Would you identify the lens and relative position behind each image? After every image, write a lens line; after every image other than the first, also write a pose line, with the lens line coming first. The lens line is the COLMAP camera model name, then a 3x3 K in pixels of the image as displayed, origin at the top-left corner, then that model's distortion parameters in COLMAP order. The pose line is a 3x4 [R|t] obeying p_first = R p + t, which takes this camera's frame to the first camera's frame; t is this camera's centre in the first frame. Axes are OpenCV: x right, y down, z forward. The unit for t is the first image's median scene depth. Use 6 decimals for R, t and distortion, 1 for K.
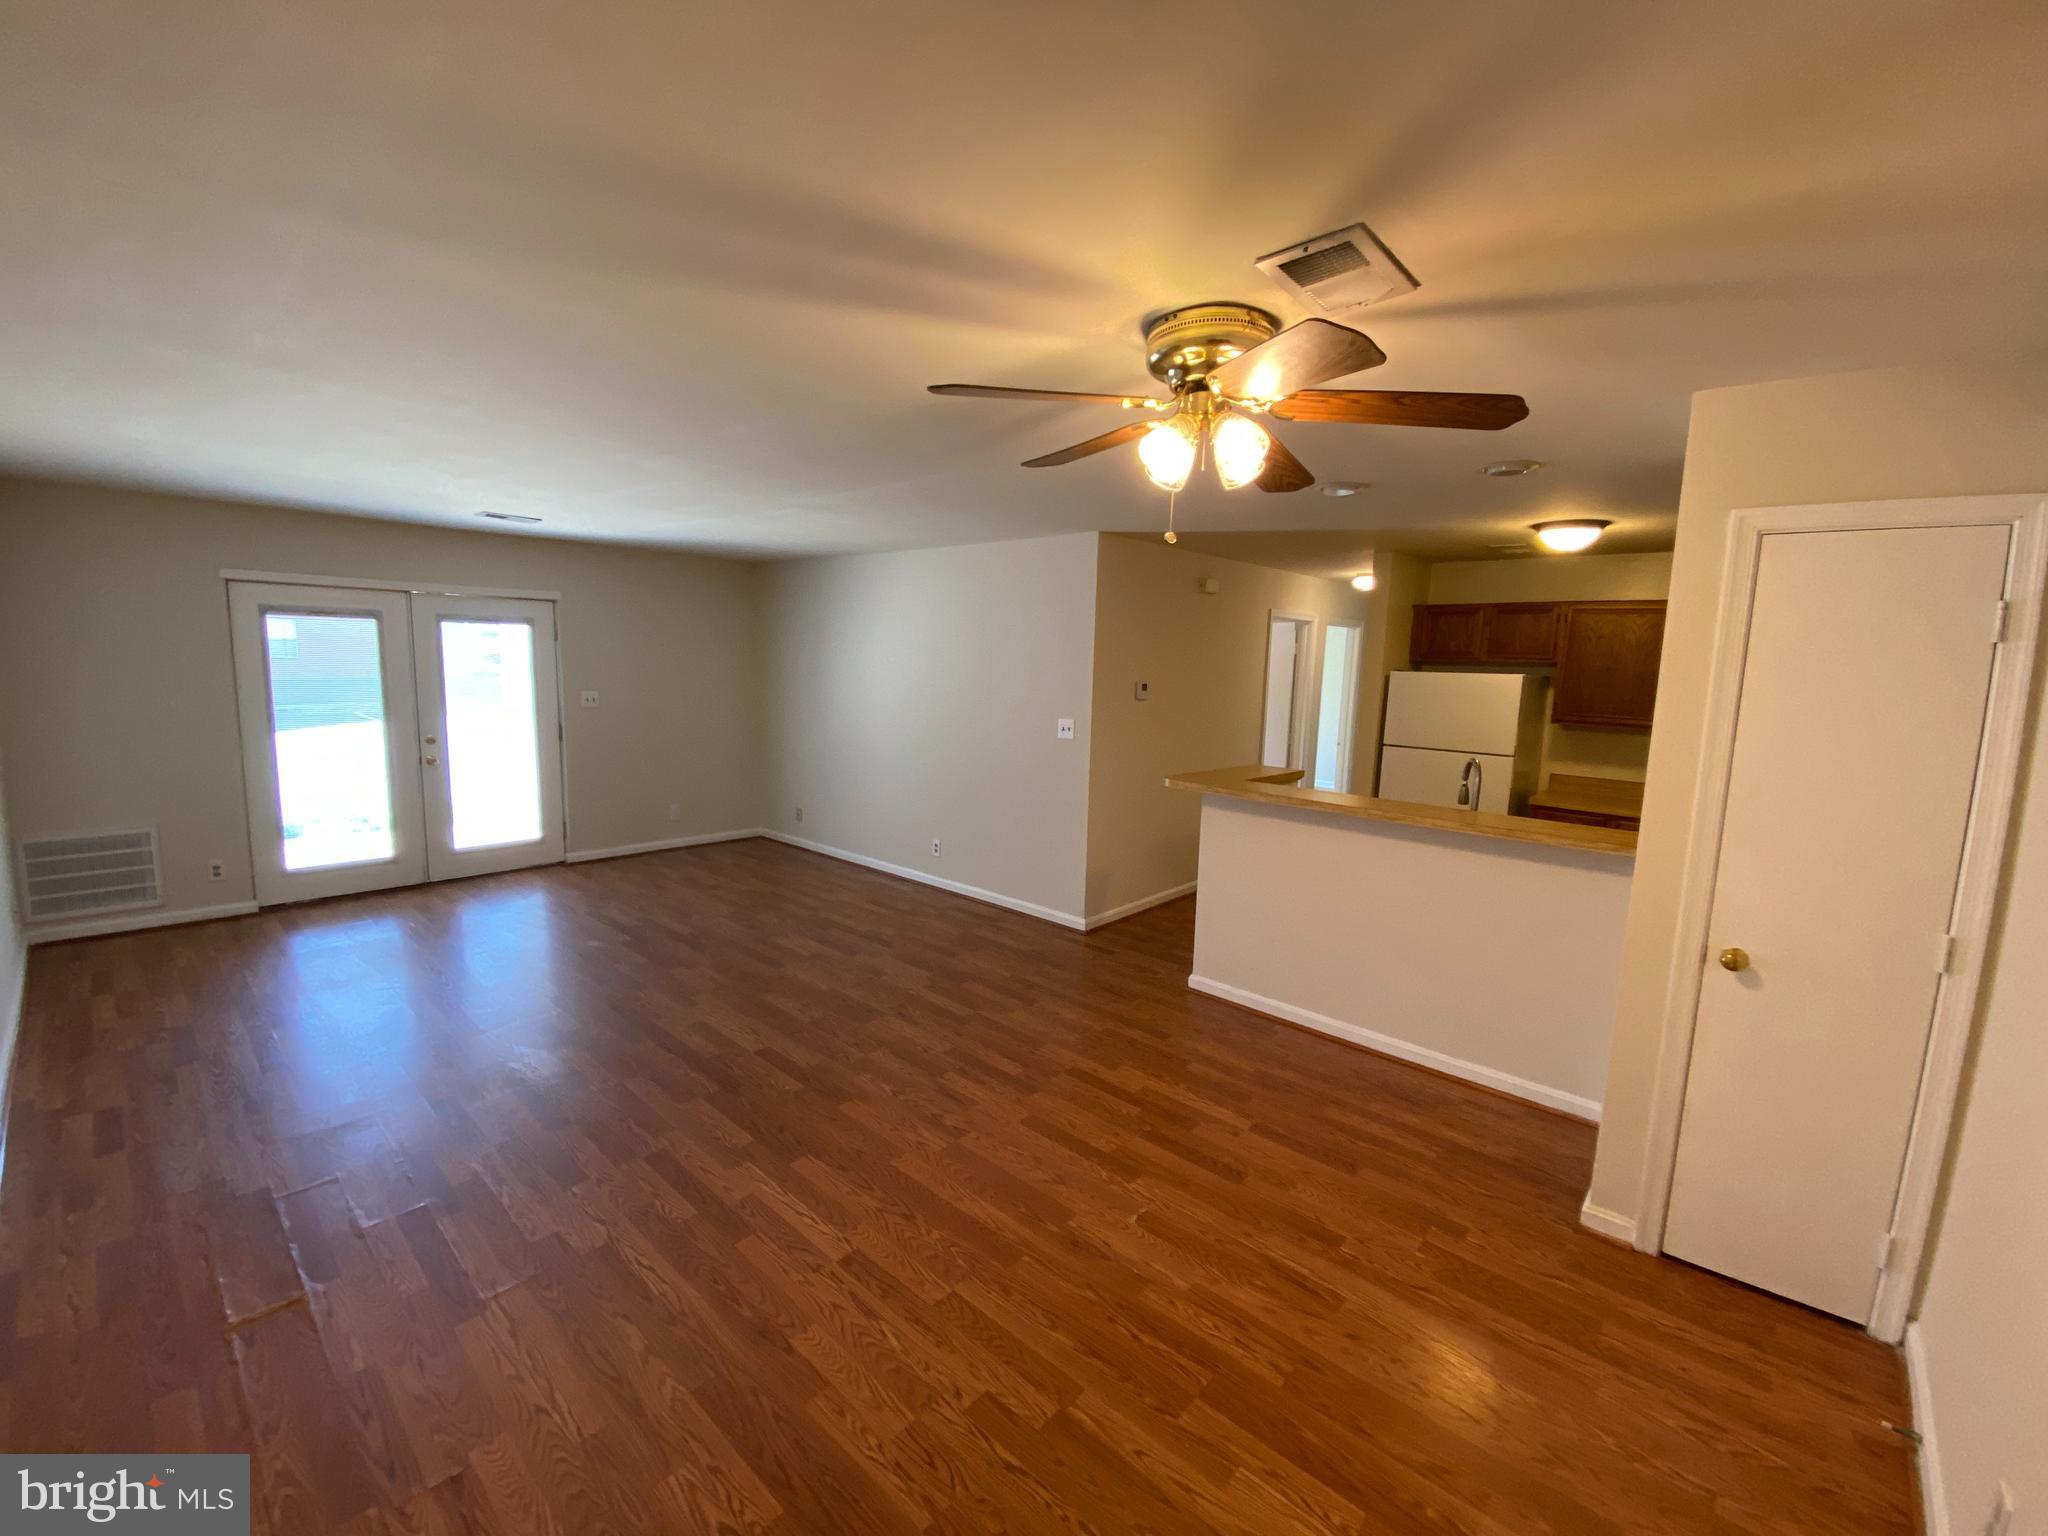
lens RADIAL K [[835.4, 0, 1028.8], [0, 835.4, 756.6], [0, 0, 1]] dist [0.008138, -0.011429]
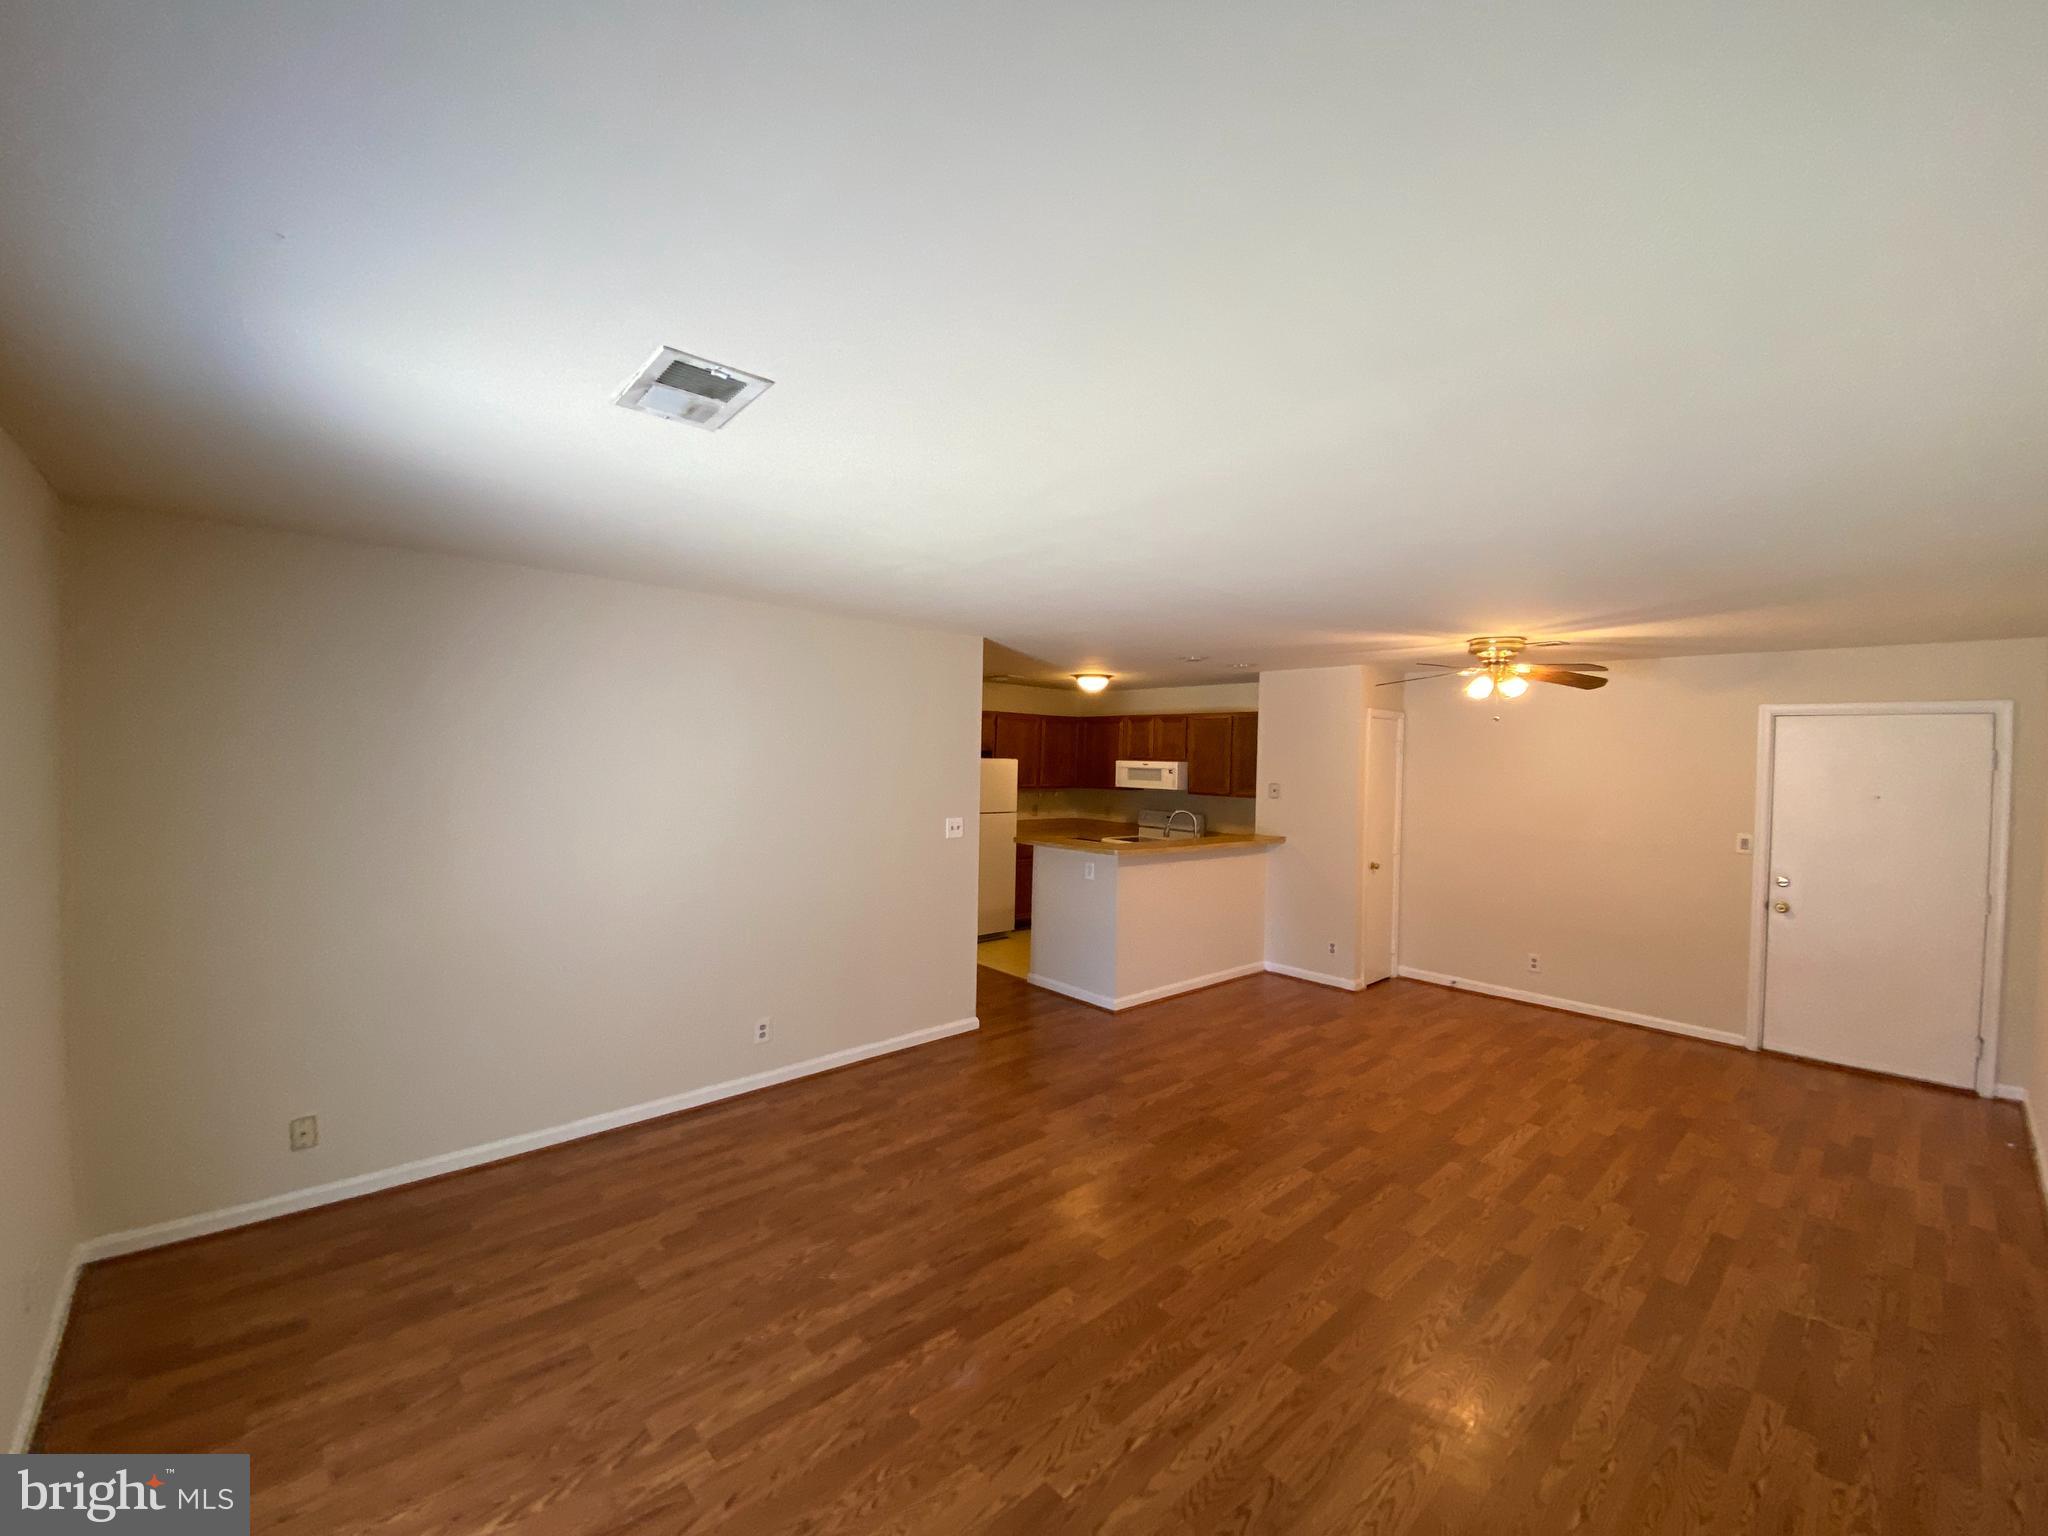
lens RADIAL K [[835.4, 0, 1024.5], [0, 835.4, 751.4], [0, 0, 1]] dist [0.008138, -0.011429]
pose [[0.101870, -0.027708, 0.994412, -1.342621], [0.098576, 0.994973, 0.017626, -0.195277], [-0.989902, 0.096229, 0.104089, 1.198158]]
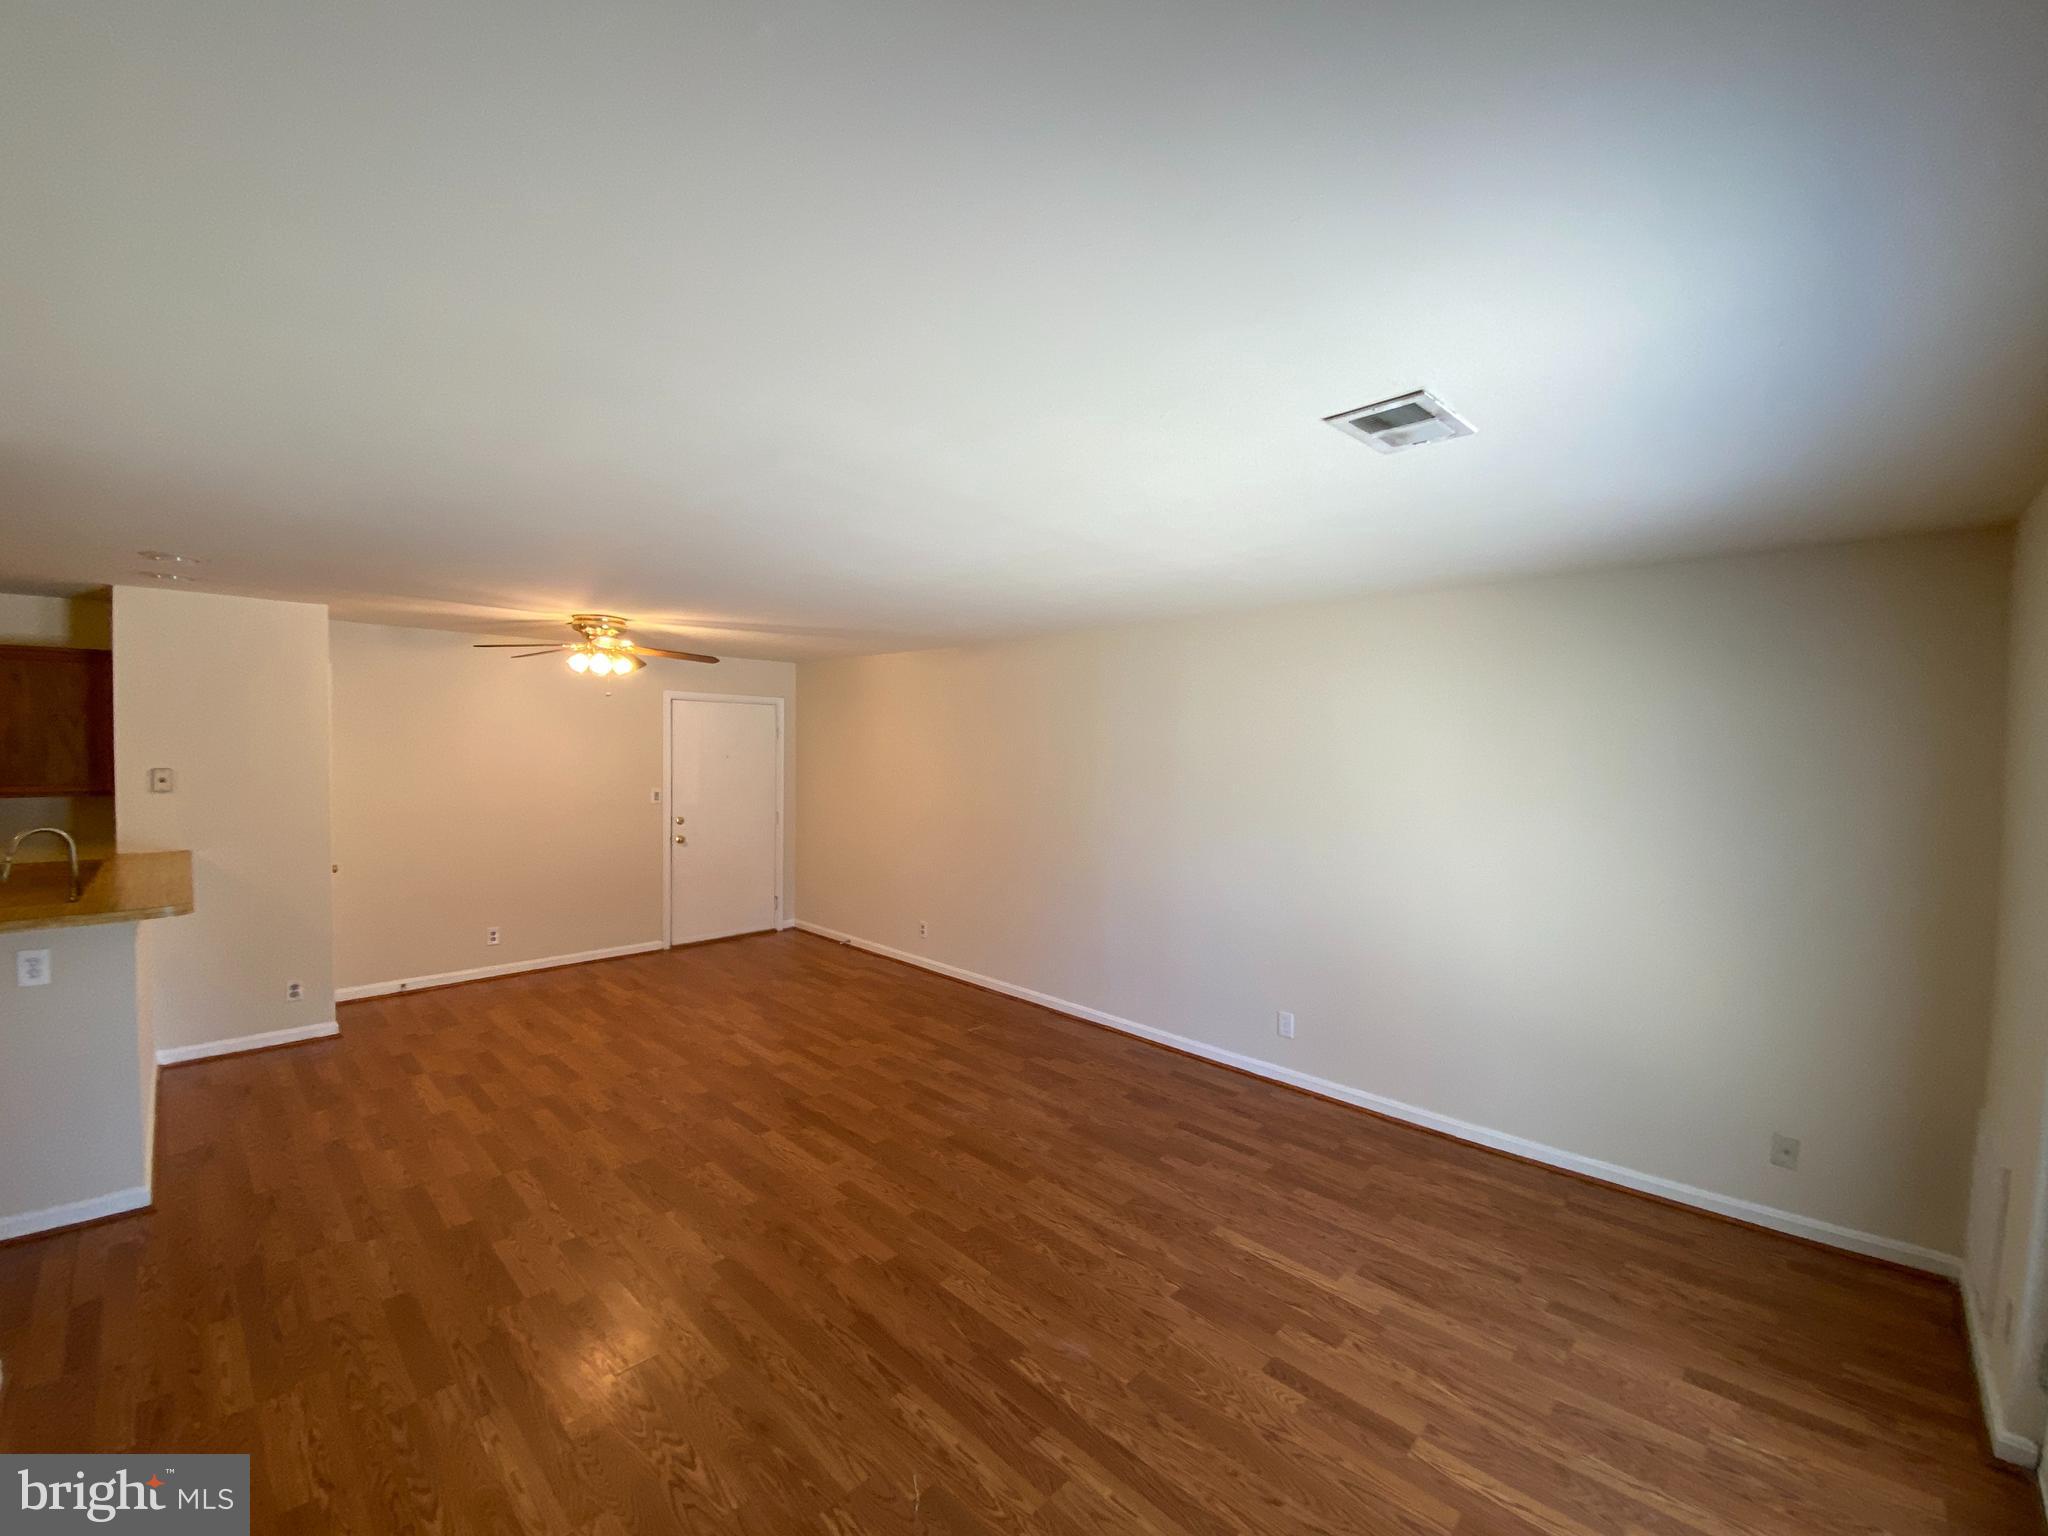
lens RADIAL K [[835.4, 0, 1024.4], [0, 835.4, 748.4], [0, 0, 1]] dist [0.008138, -0.011429]
pose [[-0.998062, -0.045145, 0.042837, -0.672276], [-0.039470, 0.991353, 0.125146, -0.265026], [-0.048116, 0.123213, -0.991213, 1.977203]]
